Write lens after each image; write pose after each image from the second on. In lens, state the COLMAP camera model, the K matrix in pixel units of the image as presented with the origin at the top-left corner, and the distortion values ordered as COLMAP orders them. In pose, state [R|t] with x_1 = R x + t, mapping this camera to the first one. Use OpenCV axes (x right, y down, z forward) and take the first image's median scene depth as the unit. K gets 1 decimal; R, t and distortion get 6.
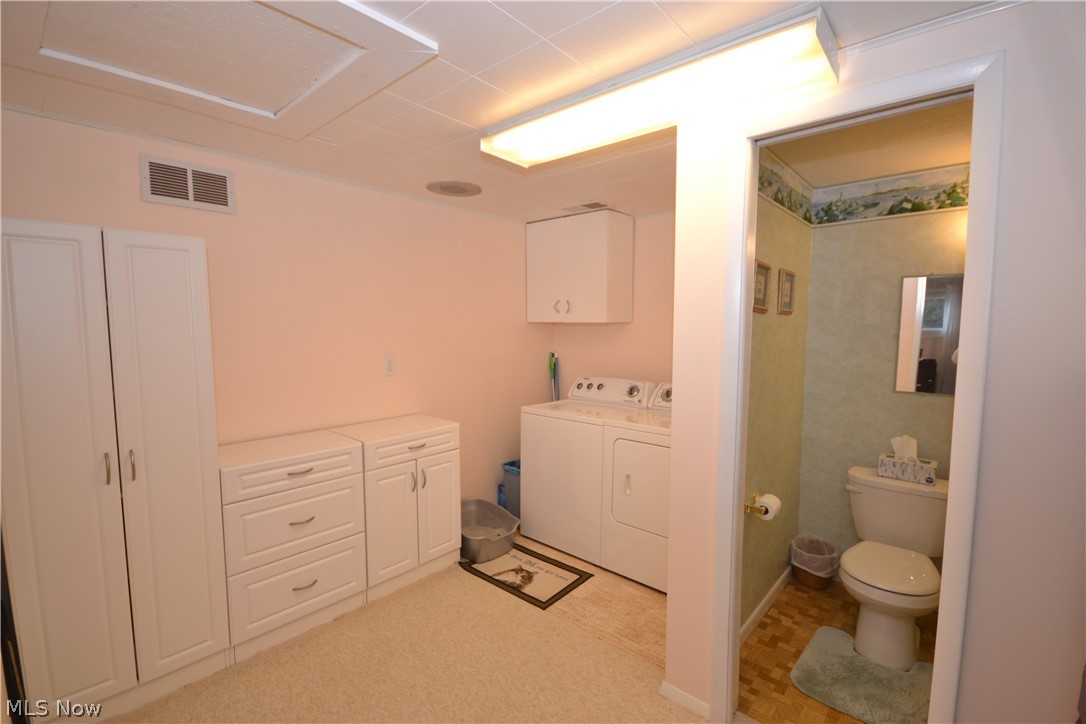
lens RADIAL K [[484.8, 0, 540.4], [0, 484.8, 365.0], [0, 0, 1]] dist [-0.001568, -0.002953]
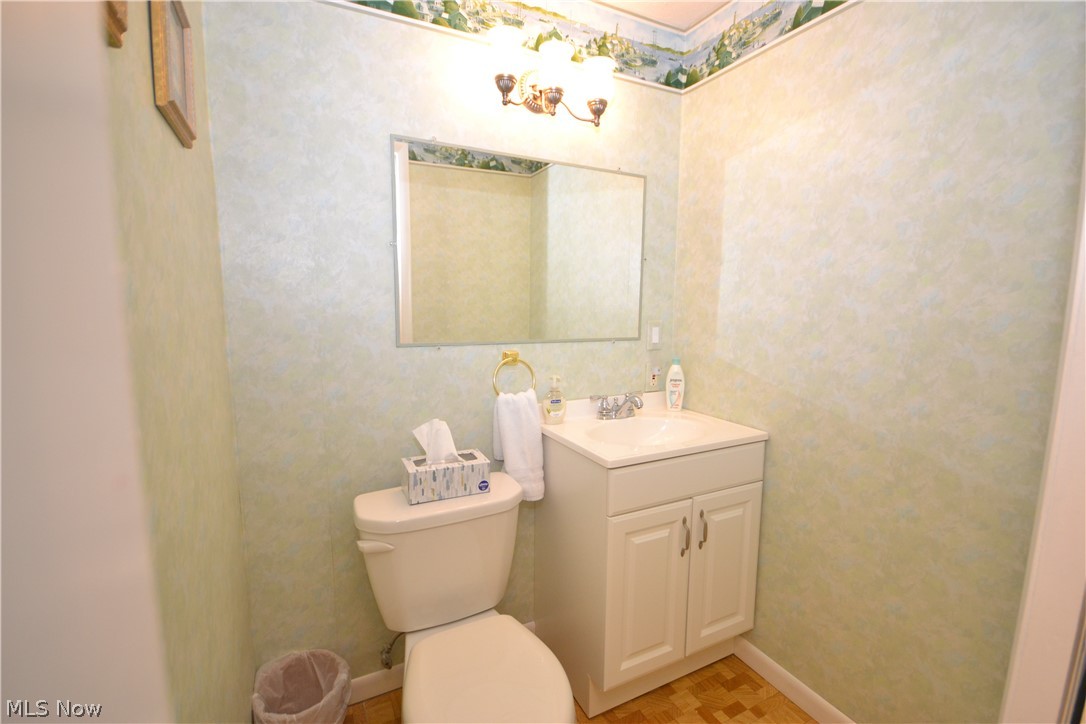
lens RADIAL K [[484.8, 0, 540.4], [0, 484.8, 360.1], [0, 0, 1]] dist [-0.001568, -0.002953]
pose [[0.377230, -0.119782, 0.918341, 0.287877], [0.070517, 0.992437, 0.100480, 0.029512], [-0.923431, 0.026854, 0.382824, 0.667159]]
